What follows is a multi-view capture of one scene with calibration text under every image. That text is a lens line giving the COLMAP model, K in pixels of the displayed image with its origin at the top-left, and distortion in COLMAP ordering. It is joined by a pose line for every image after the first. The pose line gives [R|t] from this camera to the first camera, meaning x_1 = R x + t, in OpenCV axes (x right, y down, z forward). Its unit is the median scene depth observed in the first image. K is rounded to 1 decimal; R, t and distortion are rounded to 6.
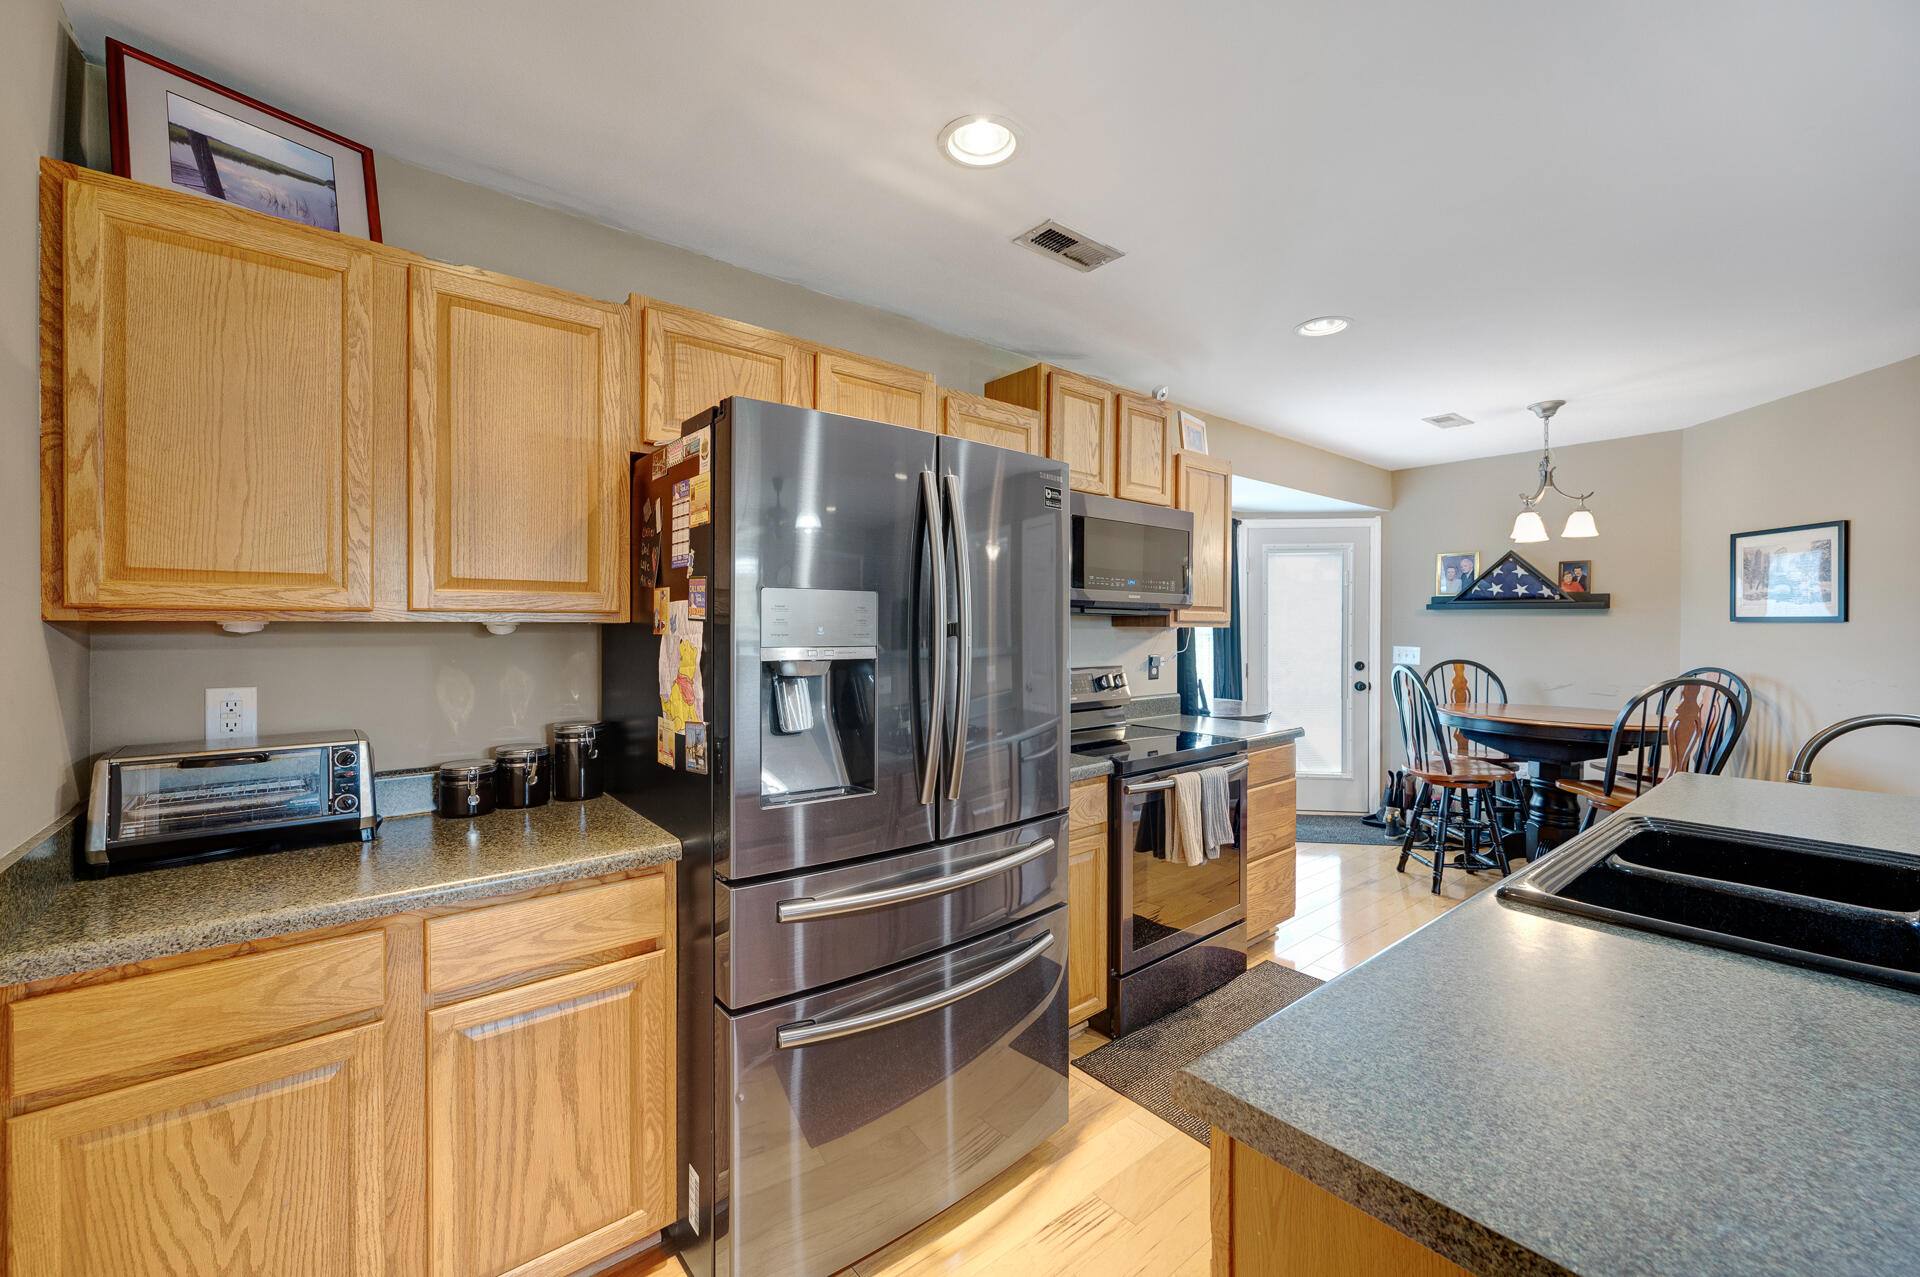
lens RADIAL K [[760.8, 0, 971.9], [0, 760.8, 630.5], [0, 0, 1]] dist [0.000366, 0.001031]
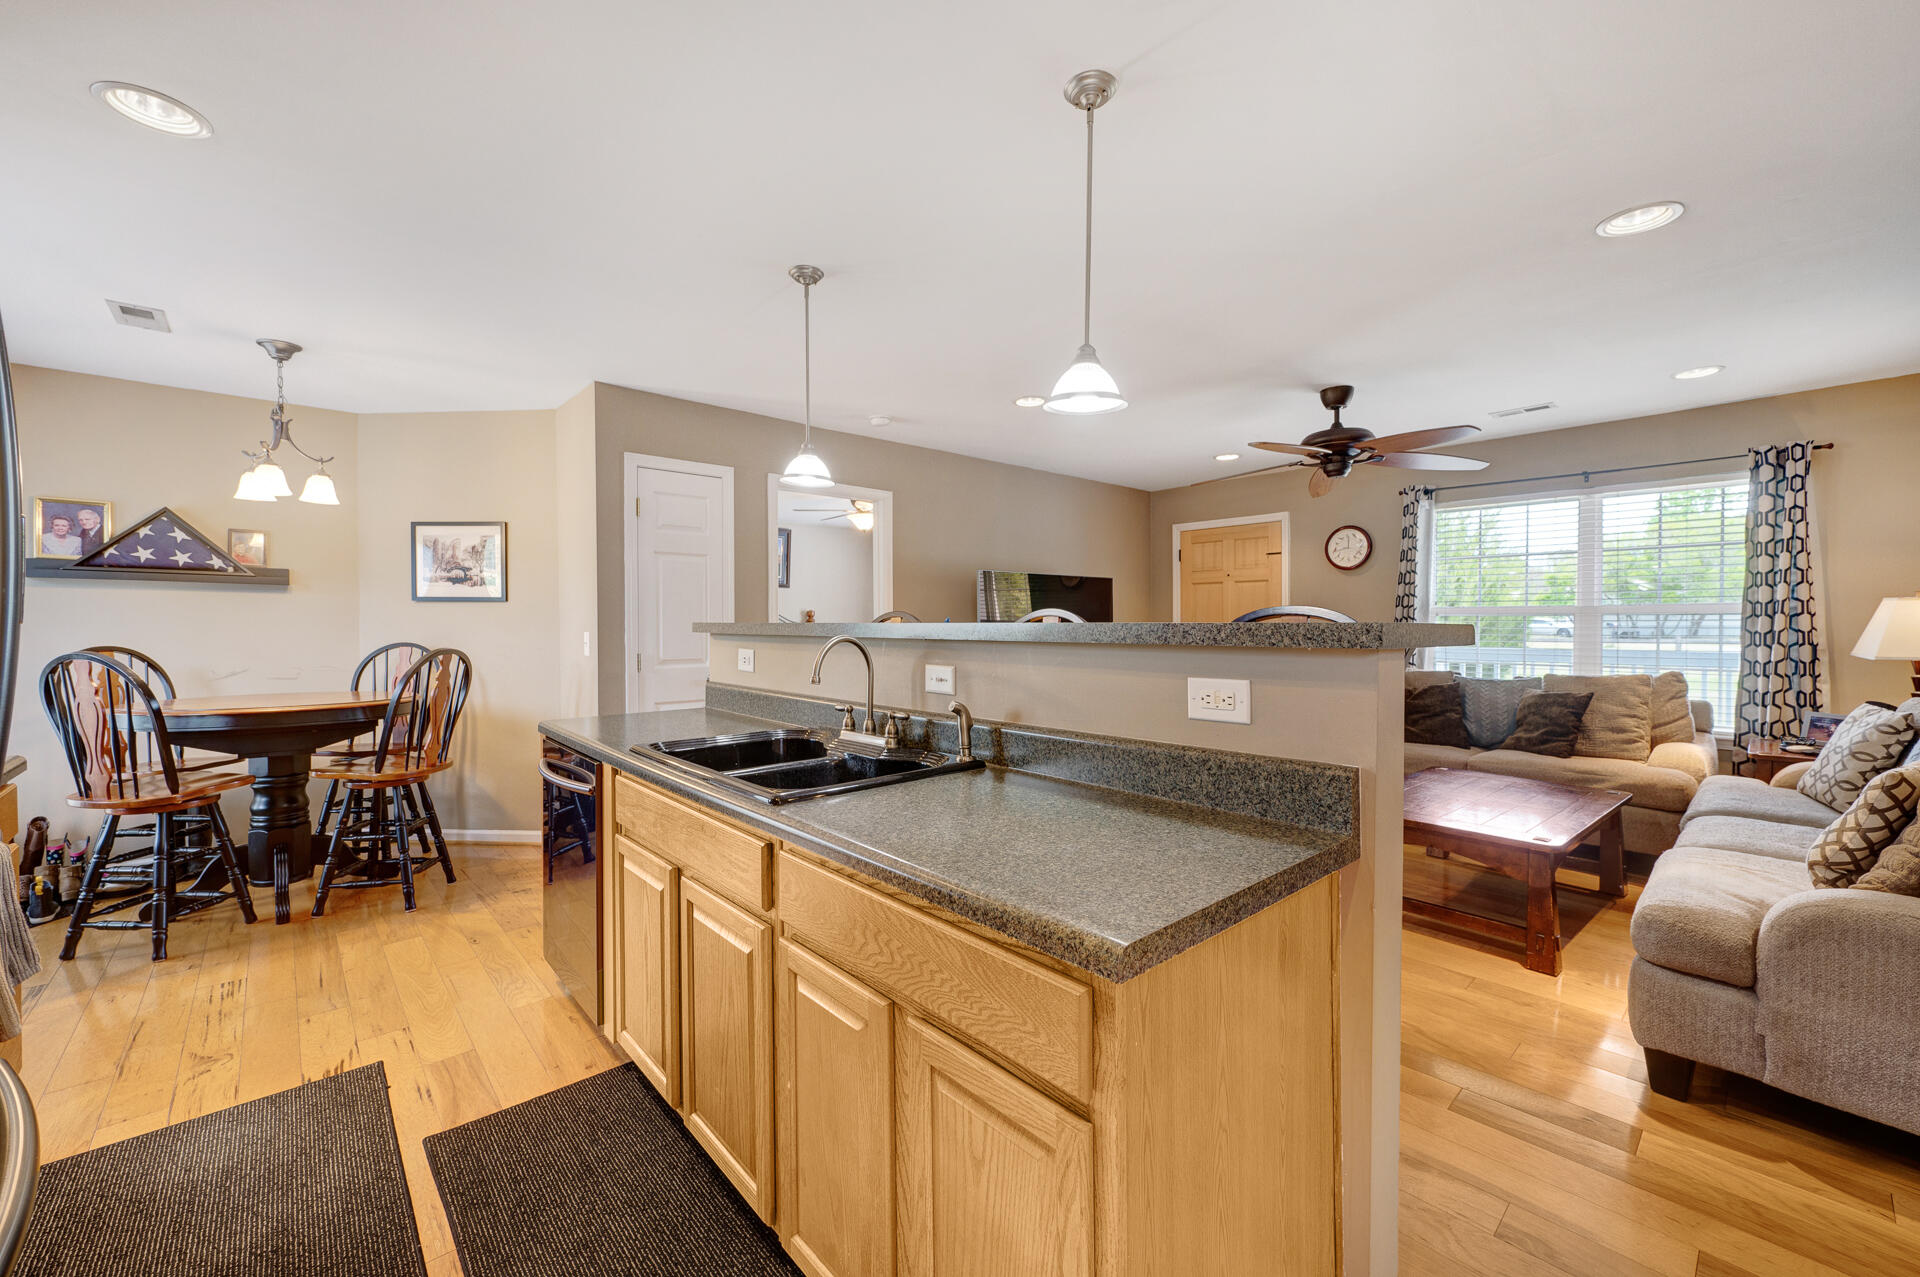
lens RADIAL K [[760.8, 0, 946.9], [0, 760.8, 640.8], [0, 0, 1]] dist [0.000366, 0.001031]
pose [[-0.050914, -0.026619, 0.998348, -0.158537], [0.009577, 0.999586, 0.027141, 0.024646], [-0.998657, 0.010943, -0.050638, 0.272860]]
